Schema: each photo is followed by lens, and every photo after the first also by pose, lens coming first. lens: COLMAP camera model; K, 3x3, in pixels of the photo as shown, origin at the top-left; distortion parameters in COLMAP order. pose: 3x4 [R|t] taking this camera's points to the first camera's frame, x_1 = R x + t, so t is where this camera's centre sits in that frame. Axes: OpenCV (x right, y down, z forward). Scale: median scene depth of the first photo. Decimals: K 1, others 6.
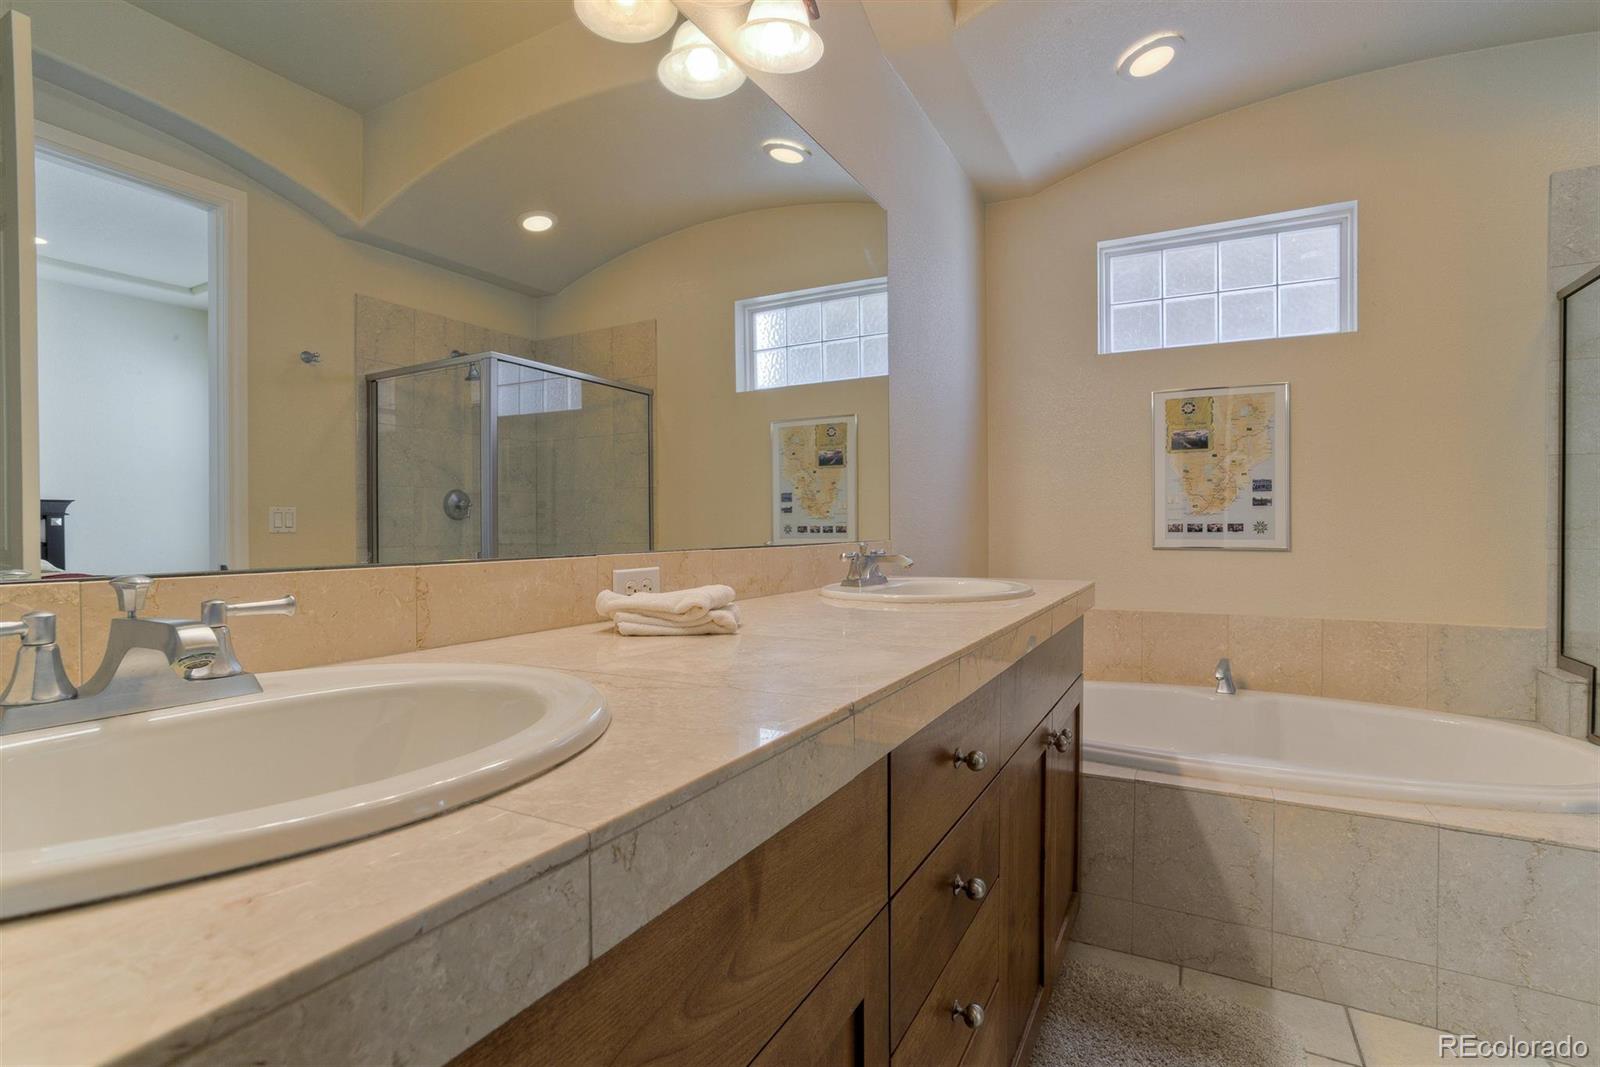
lens RADIAL K [[778.2, 0, 807.5], [0, 778.2, 534.8], [0, 0, 1]] dist [-0.003404, 0.006914]
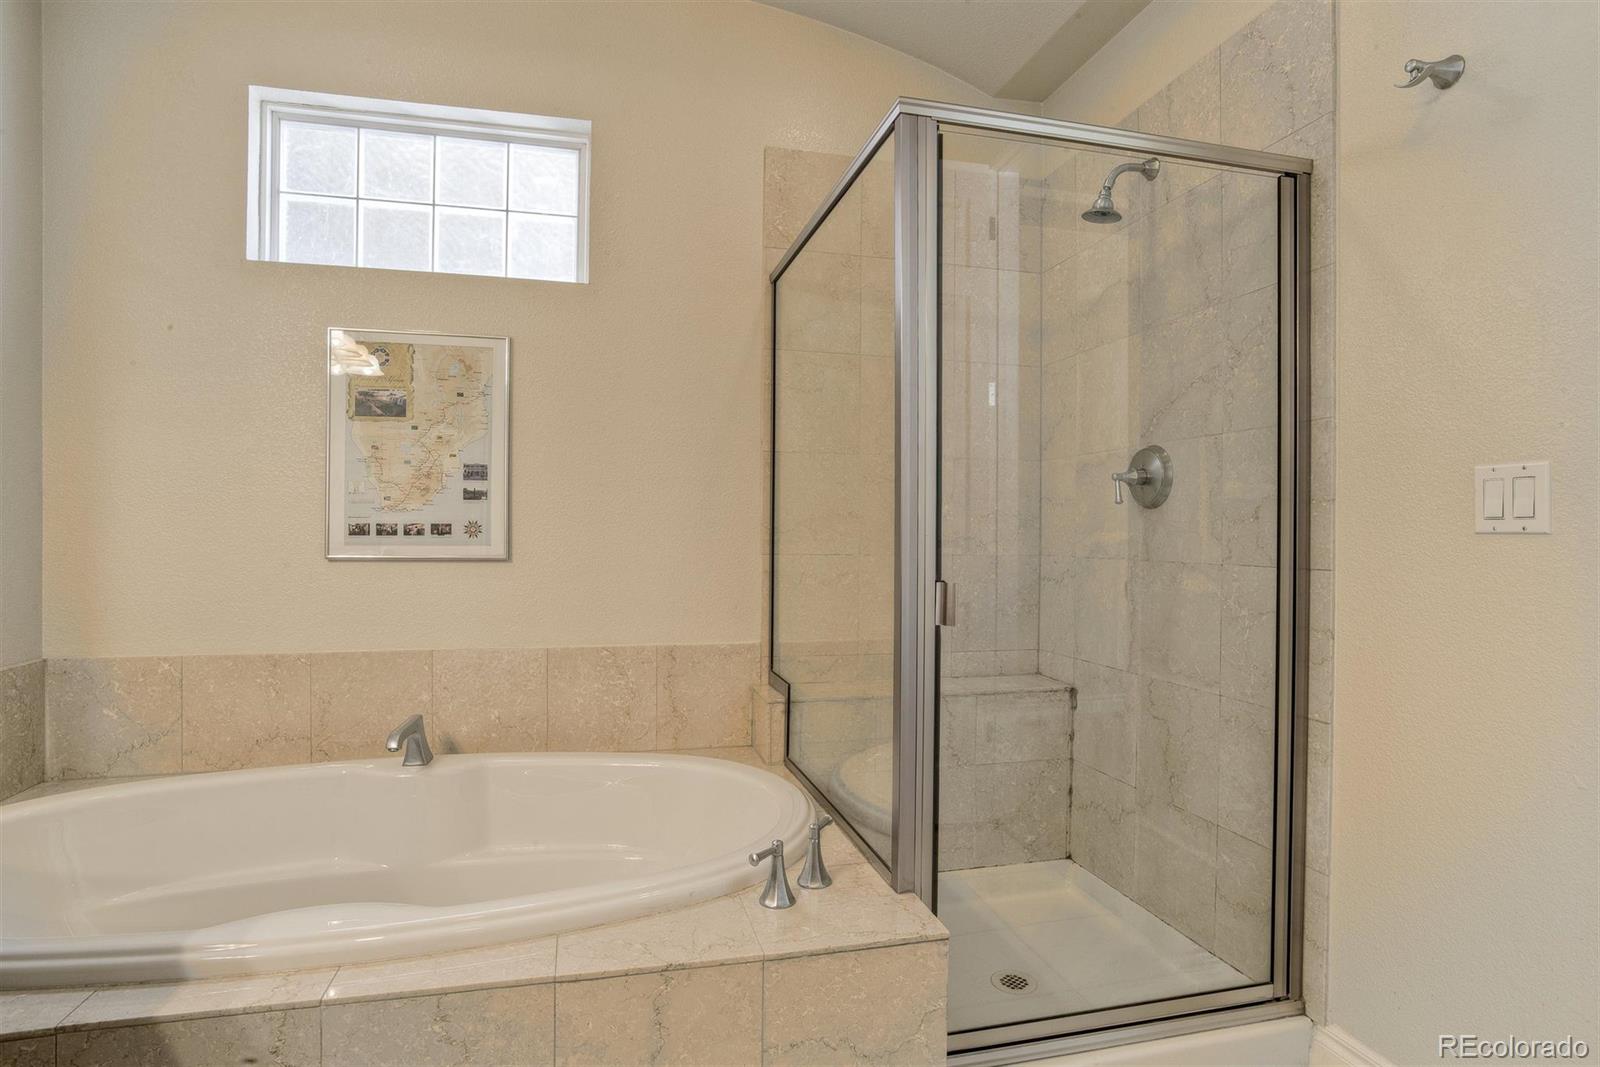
lens RADIAL K [[861.6, 0, 798.2], [0, 861.6, 530.0], [0, 0, 1]] dist [0.005680, -0.000305]
pose [[0.765682, 0.004252, 0.643205, 0.291550], [0.000490, 0.999974, -0.007193, -0.002747], [-0.643219, 0.005823, 0.765660, 0.177608]]
